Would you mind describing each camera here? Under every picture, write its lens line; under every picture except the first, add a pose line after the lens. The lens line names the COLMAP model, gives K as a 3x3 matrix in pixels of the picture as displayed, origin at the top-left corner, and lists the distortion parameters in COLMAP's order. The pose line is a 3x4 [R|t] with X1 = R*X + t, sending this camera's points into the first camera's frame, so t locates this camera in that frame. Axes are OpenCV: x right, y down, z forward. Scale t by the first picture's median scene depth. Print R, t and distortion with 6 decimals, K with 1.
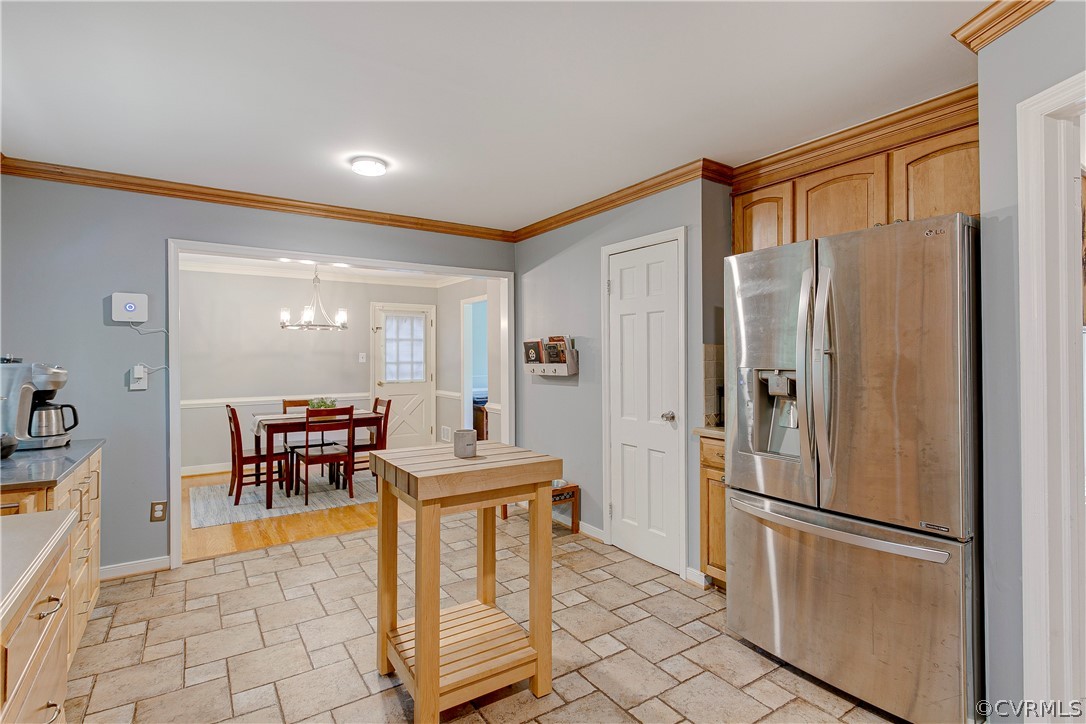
lens RADIAL K [[524.0, 0, 542.0], [0, 524.0, 355.8], [0, 0, 1]] dist [0.016820, -0.002439]
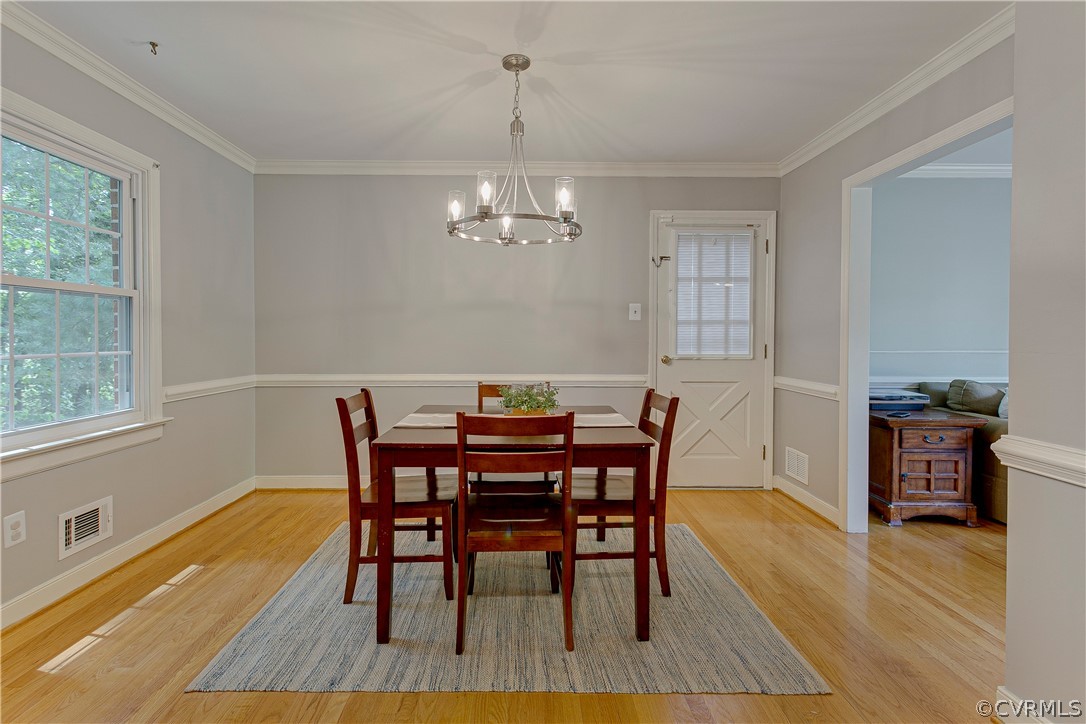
lens RADIAL K [[524.0, 0, 523.6], [0, 524.0, 342.2], [0, 0, 1]] dist [0.016820, -0.002439]
pose [[0.826772, 0.012645, -0.562395, -0.123118], [-0.005219, 0.999877, 0.014808, 0.027411], [0.562513, -0.009308, 0.826736, 0.462383]]
